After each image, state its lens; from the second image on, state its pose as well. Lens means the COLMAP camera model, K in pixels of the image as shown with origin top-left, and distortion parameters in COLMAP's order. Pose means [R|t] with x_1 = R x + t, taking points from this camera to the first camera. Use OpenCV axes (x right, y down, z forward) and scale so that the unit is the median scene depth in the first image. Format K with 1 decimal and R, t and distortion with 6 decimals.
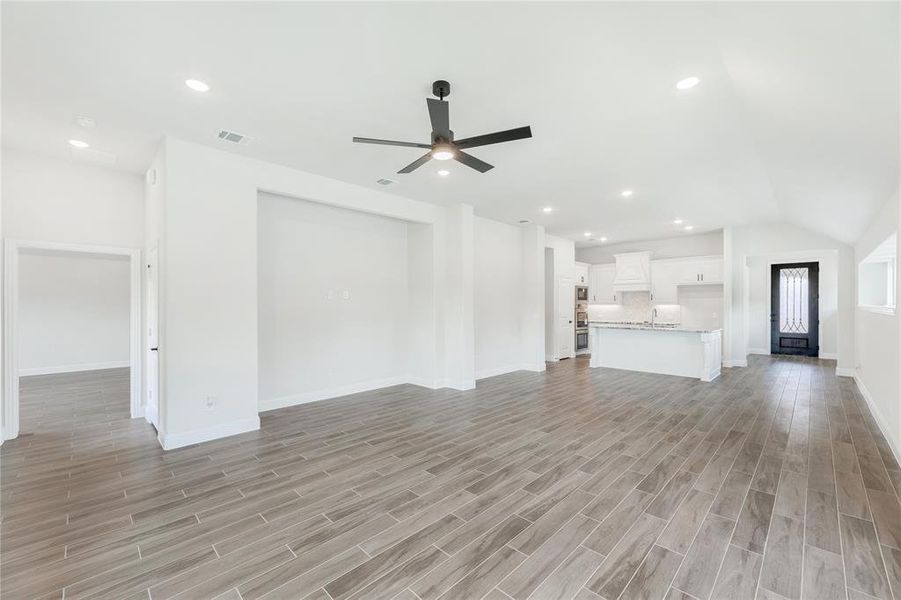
lens RADIAL K [[362.6, 0, 448.5], [0, 362.6, 306.6], [0, 0, 1]] dist [0.002610, 0.000172]
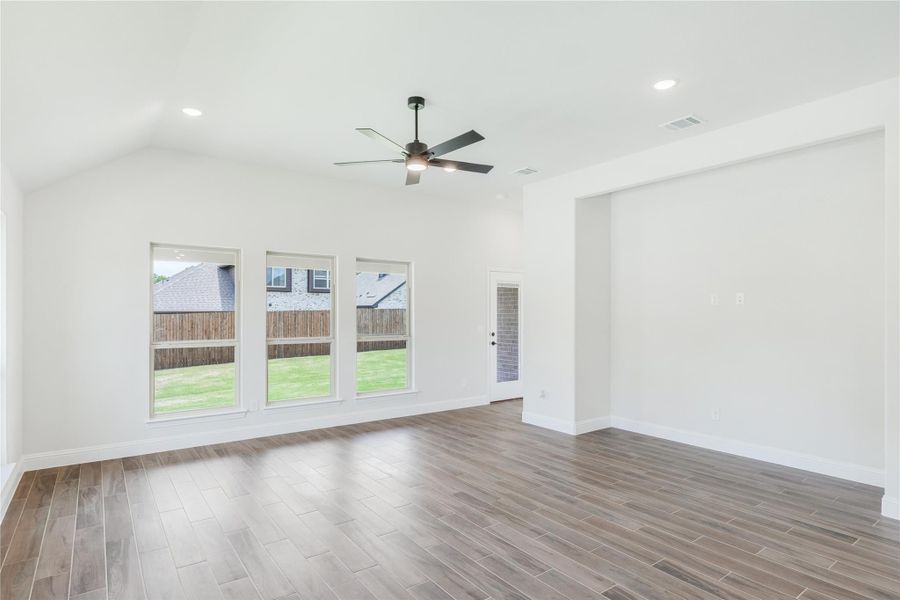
lens RADIAL K [[481.4, 0, 450.4], [0, 481.4, 308.7], [0, 0, 1]] dist [-0.001500, -0.000787]
pose [[-0.140991, -0.002525, -0.990008, 0.811775], [-0.010499, 0.999944, -0.001055, -0.010146], [0.989955, 0.010245, -0.141009, 0.797537]]
